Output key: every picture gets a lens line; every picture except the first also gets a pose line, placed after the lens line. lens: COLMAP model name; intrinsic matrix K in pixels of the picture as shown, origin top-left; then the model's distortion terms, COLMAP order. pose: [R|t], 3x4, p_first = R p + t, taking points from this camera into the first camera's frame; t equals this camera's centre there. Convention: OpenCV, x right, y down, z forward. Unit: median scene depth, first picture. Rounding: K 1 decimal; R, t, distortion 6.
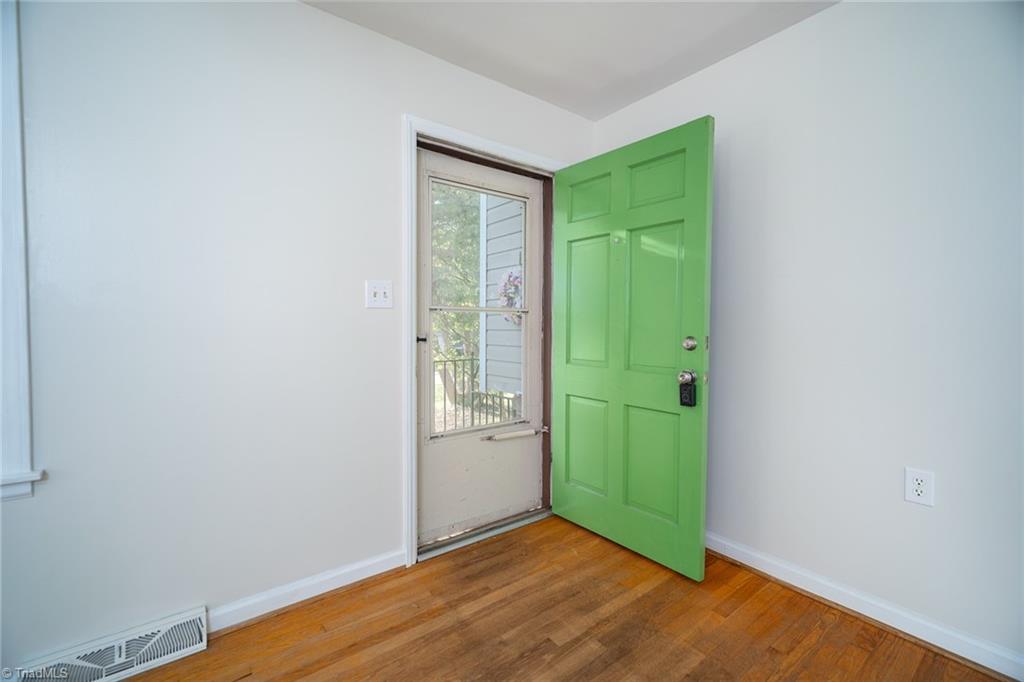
lens RADIAL K [[442.0, 0, 515.6], [0, 442.0, 339.7], [0, 0, 1]] dist [0.013280, 0.000046]
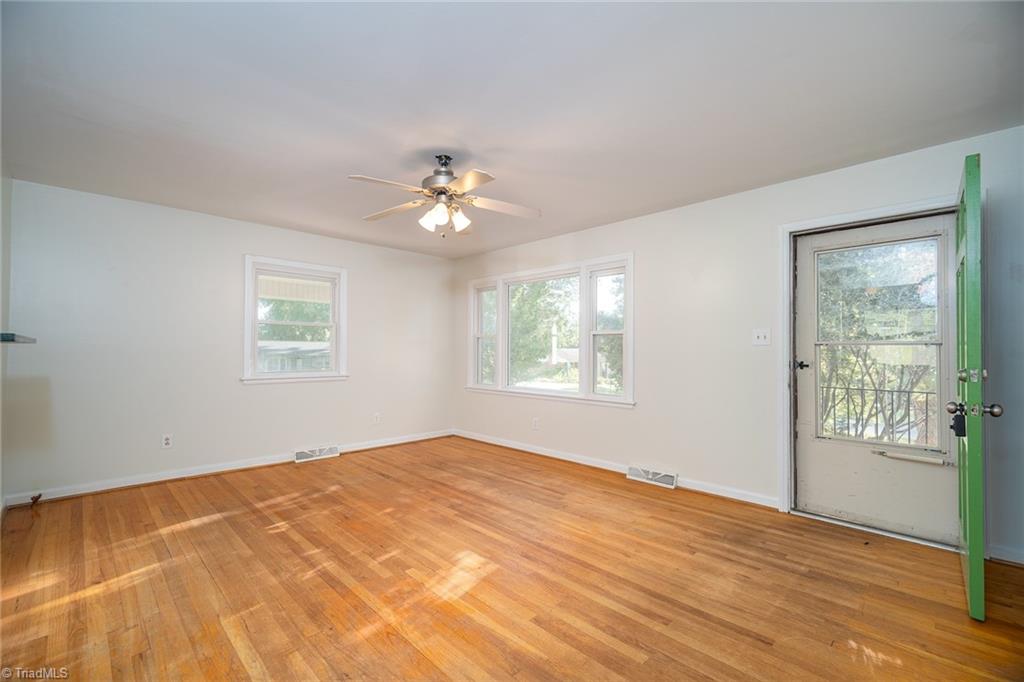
lens RADIAL K [[442.0, 0, 515.6], [0, 442.0, 339.7], [0, 0, 1]] dist [0.013280, 0.000046]
pose [[0.148870, -0.024351, -0.988557, 1.245729], [-0.036950, 0.998862, -0.030169, -0.006962], [0.988166, 0.041019, 0.147801, -0.180324]]
